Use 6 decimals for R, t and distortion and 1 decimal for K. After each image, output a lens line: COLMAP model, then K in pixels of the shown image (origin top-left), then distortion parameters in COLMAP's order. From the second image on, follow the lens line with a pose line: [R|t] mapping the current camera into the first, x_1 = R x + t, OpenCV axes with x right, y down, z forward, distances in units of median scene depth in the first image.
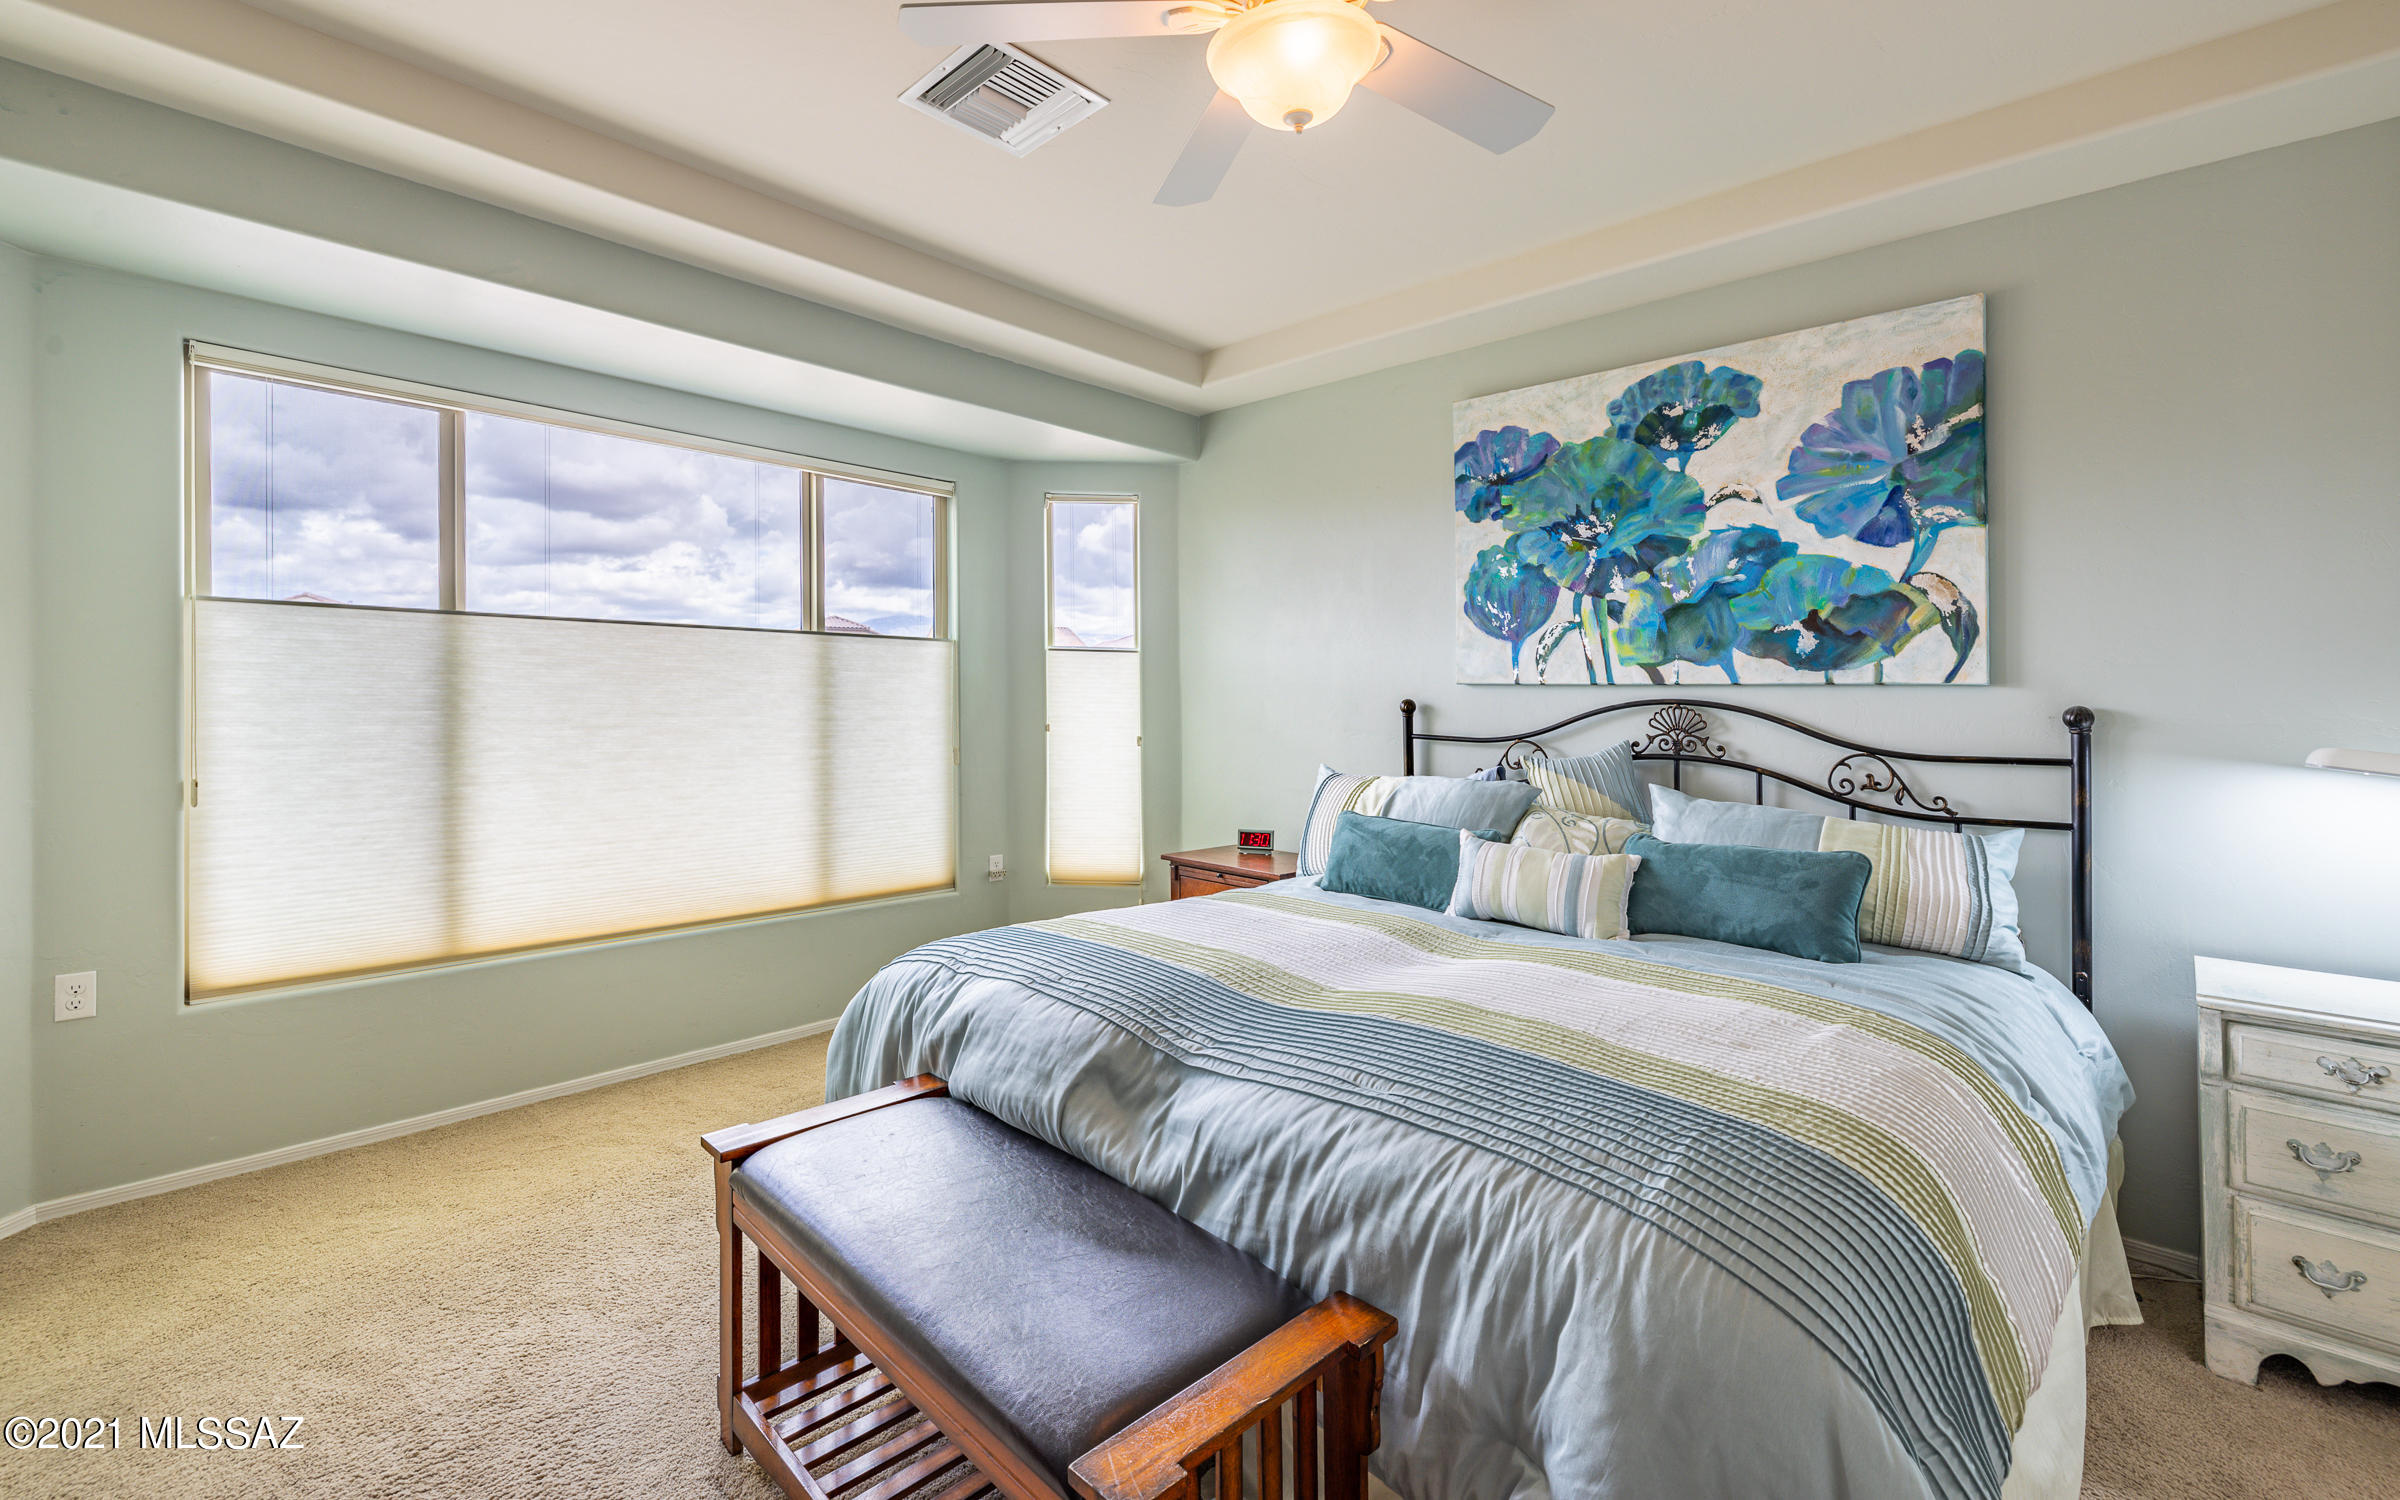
lens RADIAL K [[1027.7, 0, 1203.2], [0, 1027.7, 698.5], [0, 0, 1]] dist [-0.002521, 0.000799]
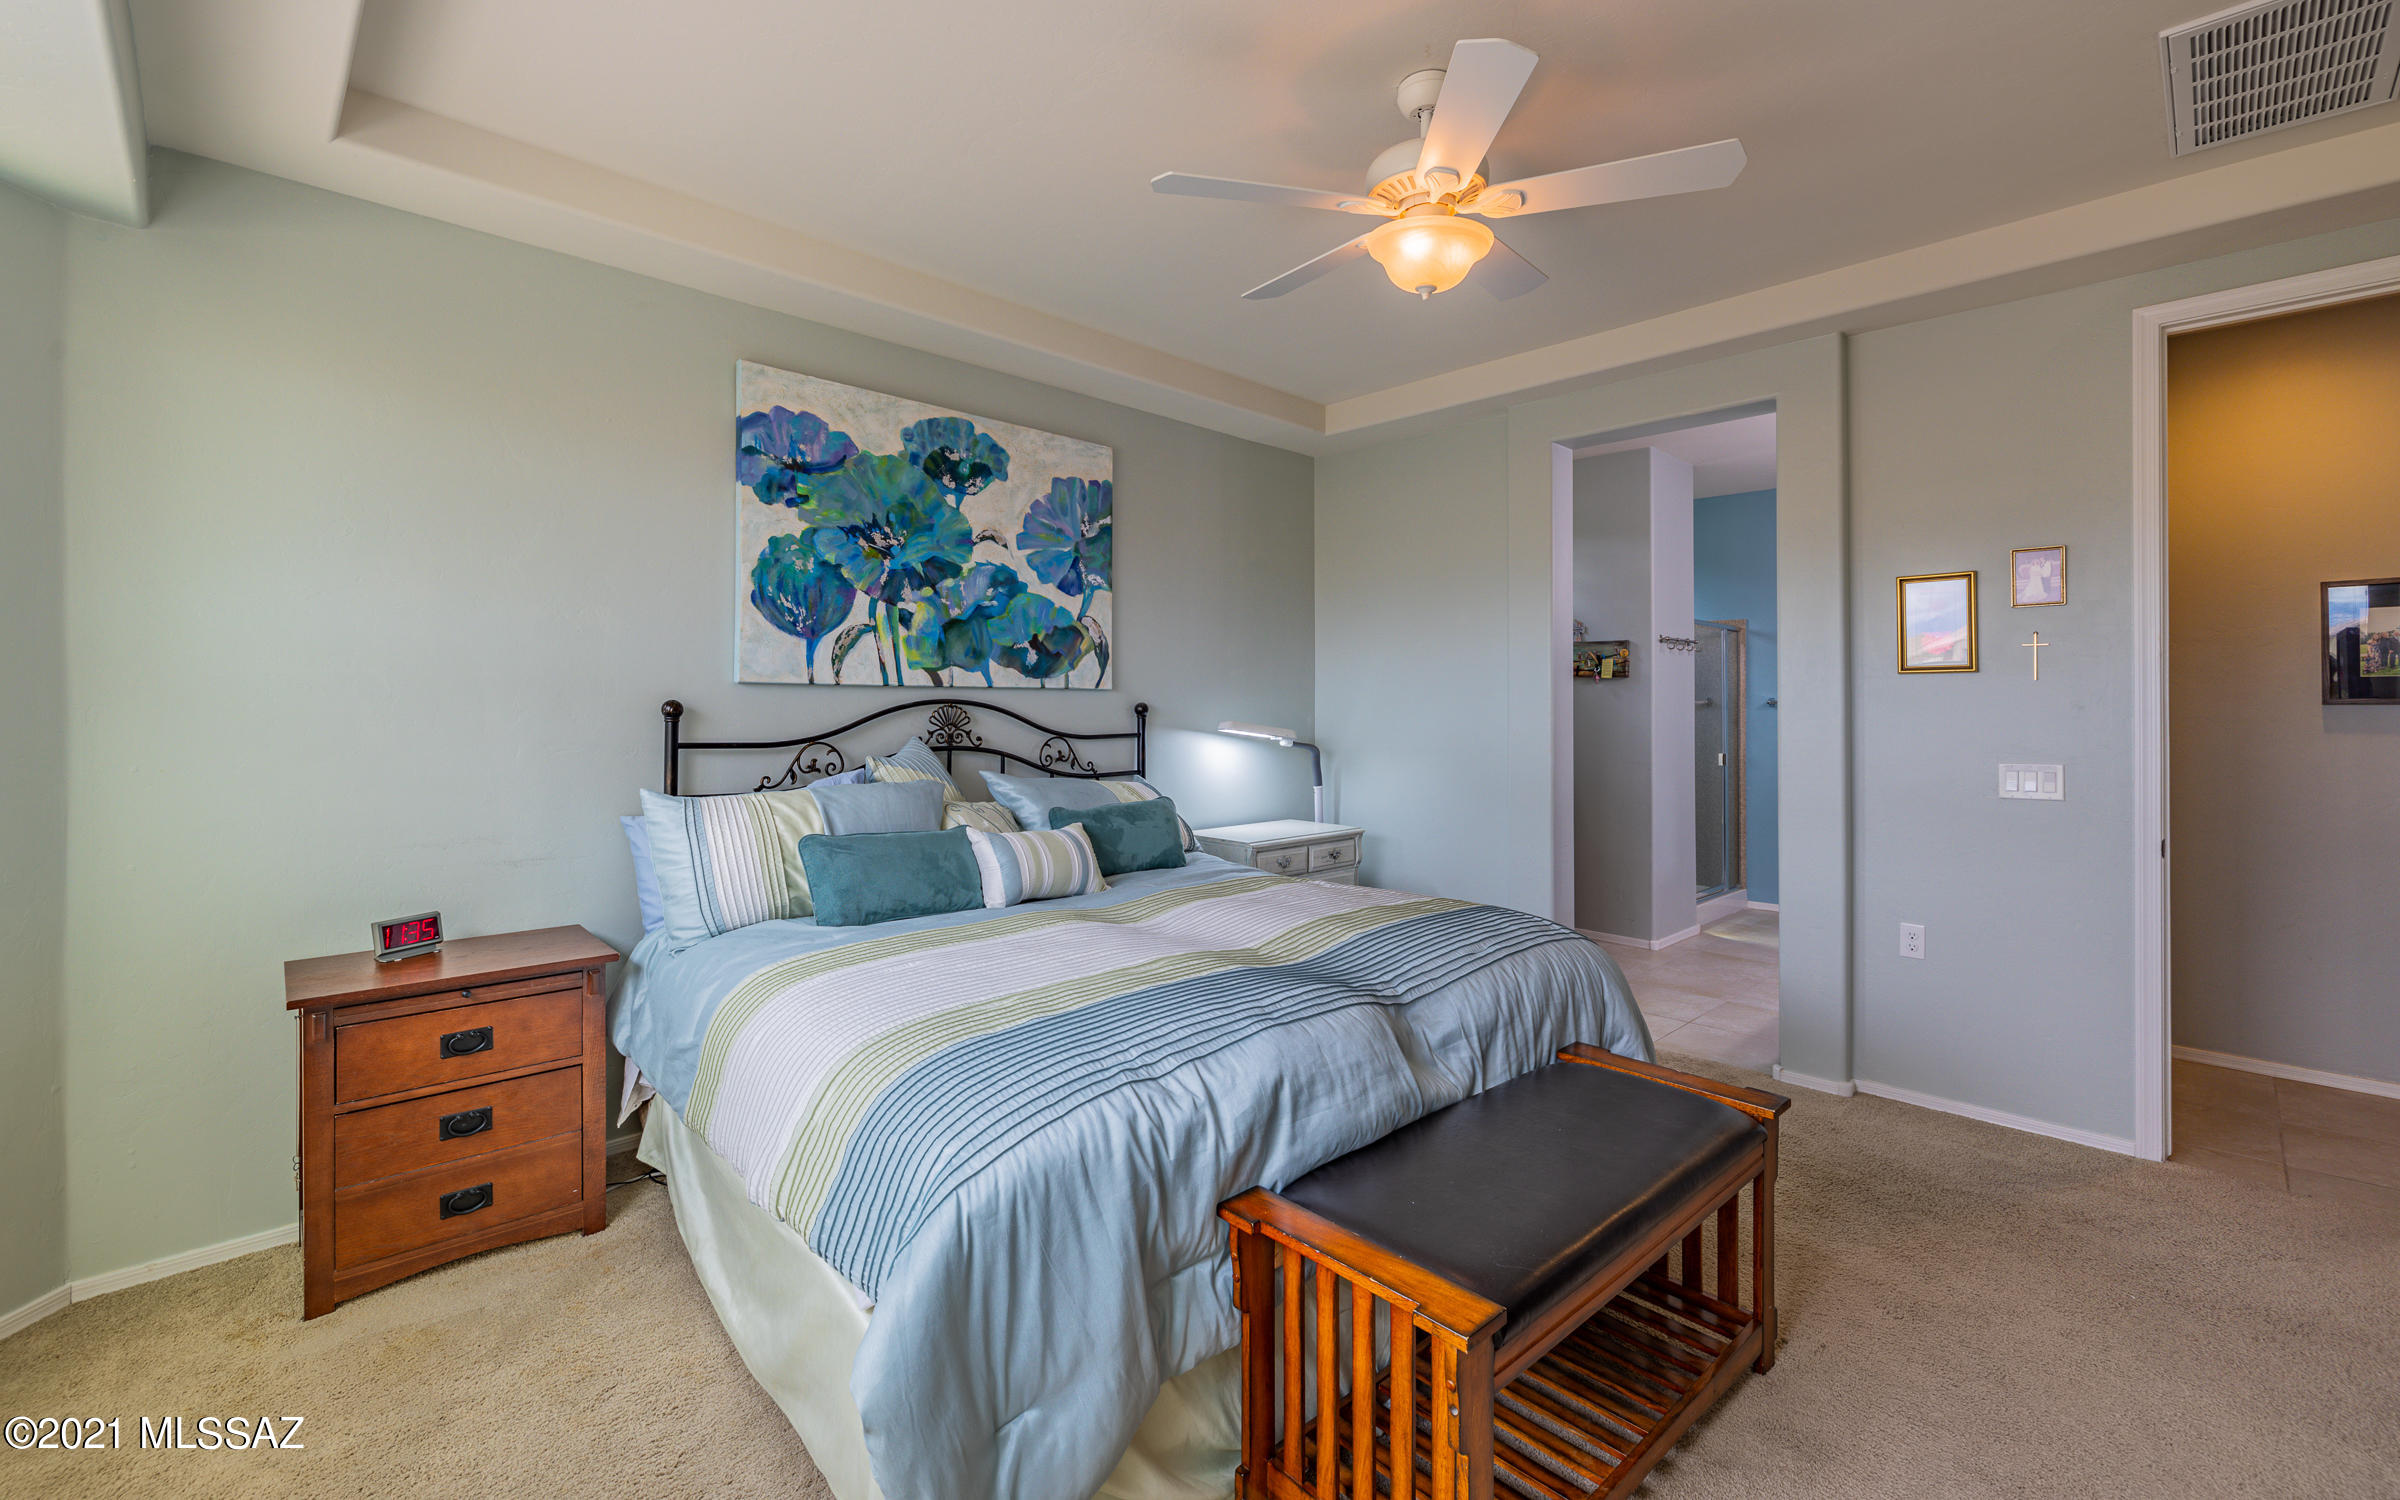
lens RADIAL K [[1027.7, 0, 1172.2], [0, 1027.7, 685.7], [0, 0, 1]] dist [-0.002521, 0.000799]
pose [[0.046431, 0.005285, 0.998908, -0.723658], [-0.004595, 0.999977, -0.005077, -0.010081], [-0.998911, -0.004354, 0.046454, 0.703085]]
